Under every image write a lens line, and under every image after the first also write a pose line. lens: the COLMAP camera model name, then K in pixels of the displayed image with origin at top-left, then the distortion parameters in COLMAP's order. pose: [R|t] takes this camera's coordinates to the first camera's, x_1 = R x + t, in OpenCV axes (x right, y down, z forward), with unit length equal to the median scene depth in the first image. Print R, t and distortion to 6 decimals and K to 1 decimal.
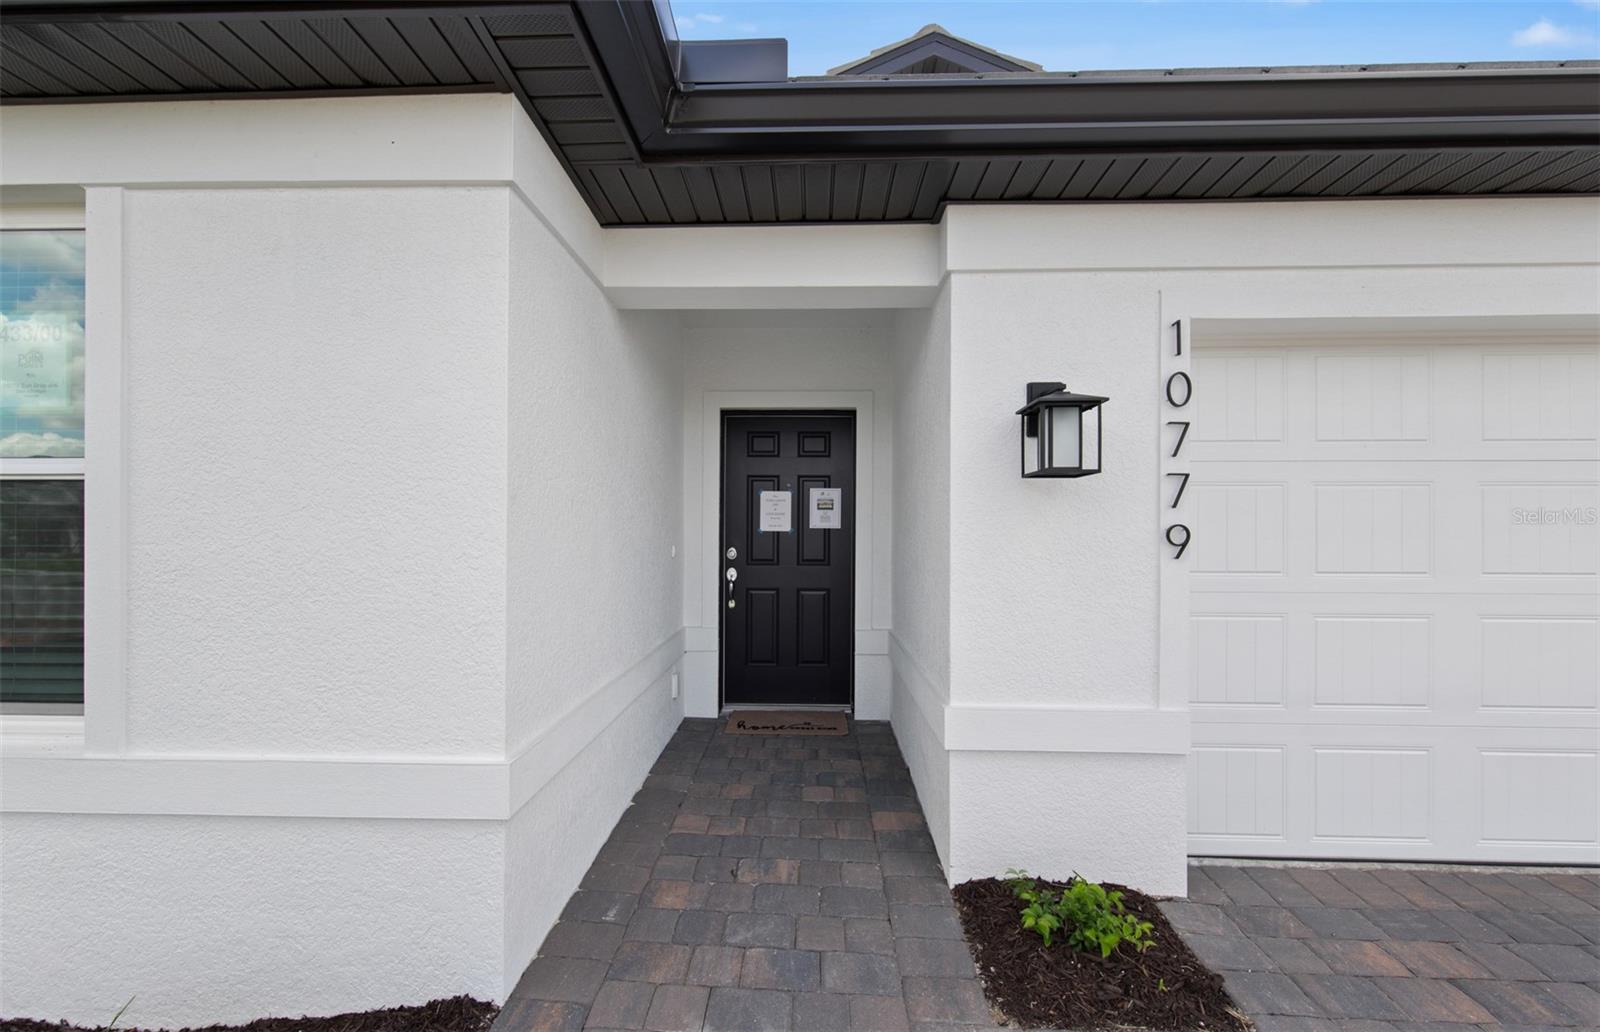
lens RADIAL K [[629.0, 0, 804.6], [0, 629.0, 517.9], [0, 0, 1]] dist [-0.003761, -0.000018]
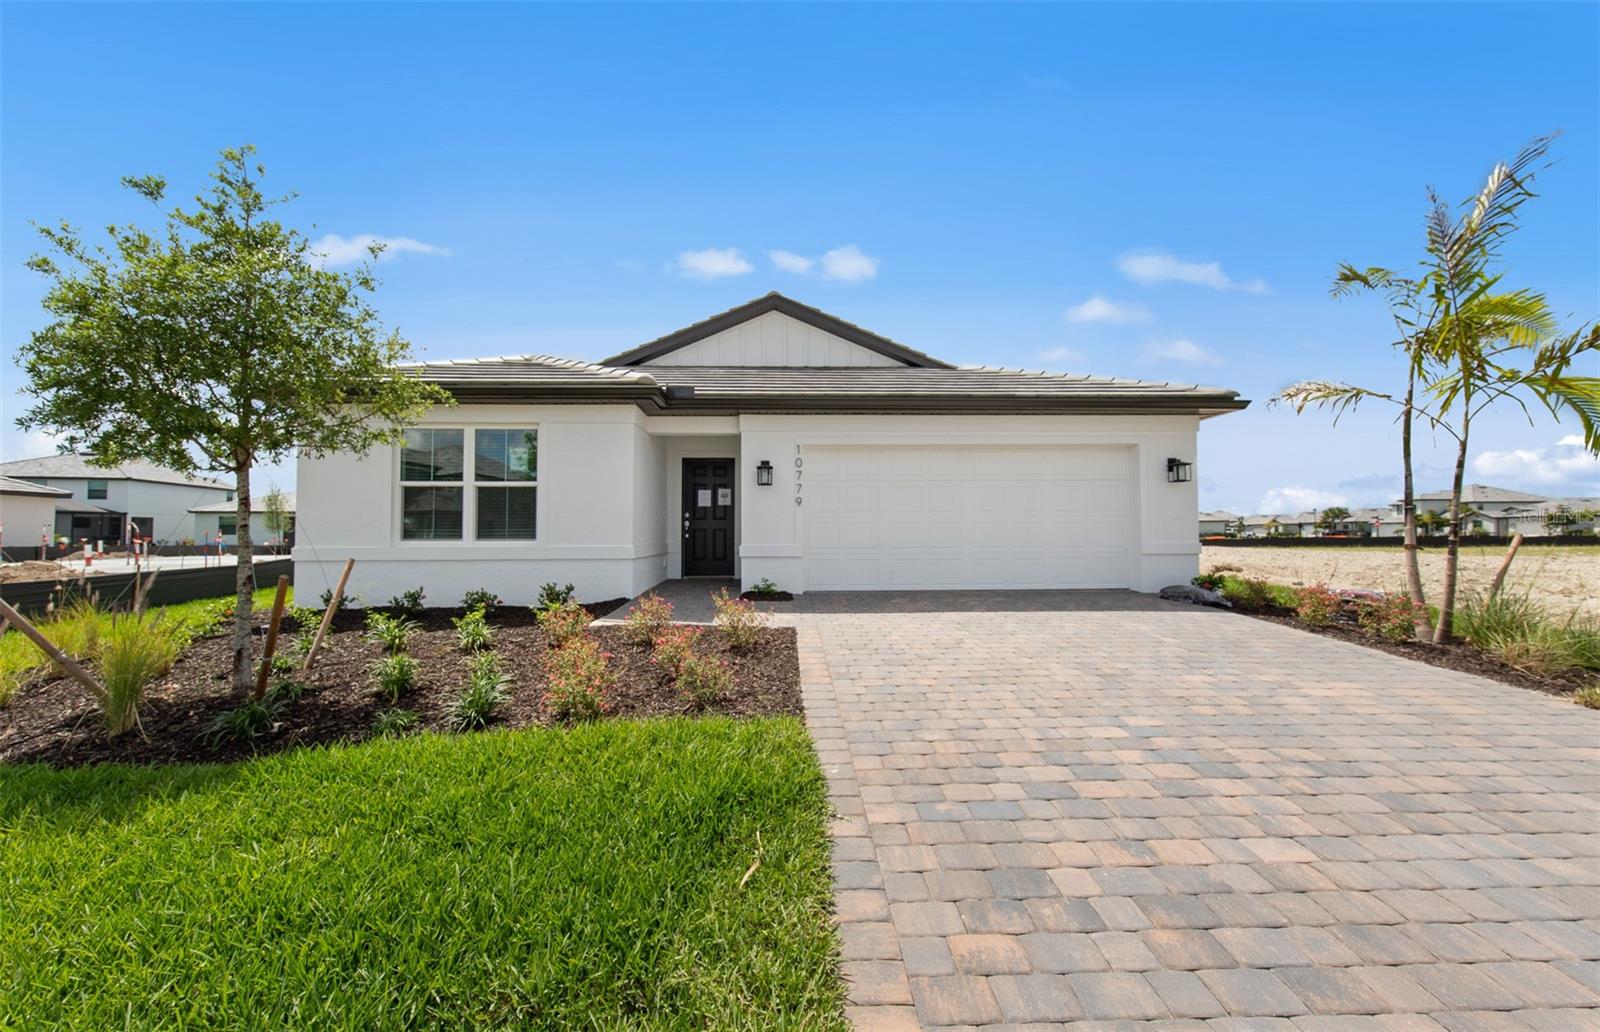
lens RADIAL K [[599.0, 0, 795.2], [0, 599.0, 503.7], [0, 0, 1]] dist [0.003097, 0.000028]
pose [[0.999300, -0.003836, 0.037226, 0.225394], [0.004846, 0.999621, -0.027083, 0.077603], [-0.037108, 0.027244, 0.998940, -1.391170]]
